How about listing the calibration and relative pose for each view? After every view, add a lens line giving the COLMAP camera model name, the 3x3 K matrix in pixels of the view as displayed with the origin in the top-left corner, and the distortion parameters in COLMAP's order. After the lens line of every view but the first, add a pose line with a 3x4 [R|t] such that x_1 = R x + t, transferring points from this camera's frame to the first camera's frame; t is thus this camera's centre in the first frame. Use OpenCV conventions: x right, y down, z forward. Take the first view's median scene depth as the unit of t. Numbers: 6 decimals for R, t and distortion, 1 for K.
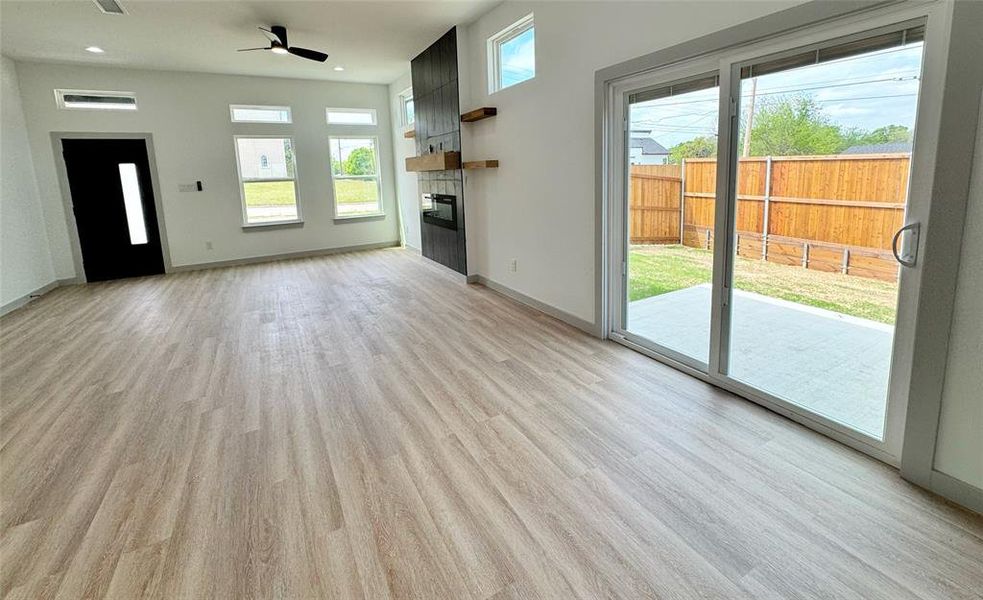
lens RADIAL K [[414.4, 0, 490.4], [0, 414.4, 229.9], [0, 0, 1]] dist [-0.000816, 0.000624]
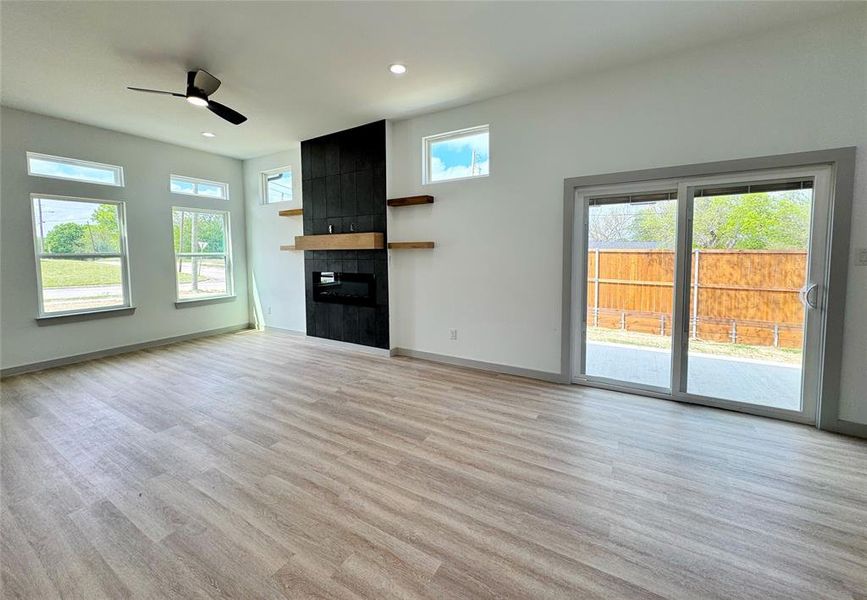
lens RADIAL K [[345.4, 0, 432.0], [0, 345.4, 274.0], [0, 0, 1]] dist [-0.002033, 0.001123]
pose [[0.864931, -0.002897, 0.501882, -0.401766], [0.047333, 0.995997, -0.075823, -0.009049], [-0.499653, 0.089337, 0.861606, 0.172727]]
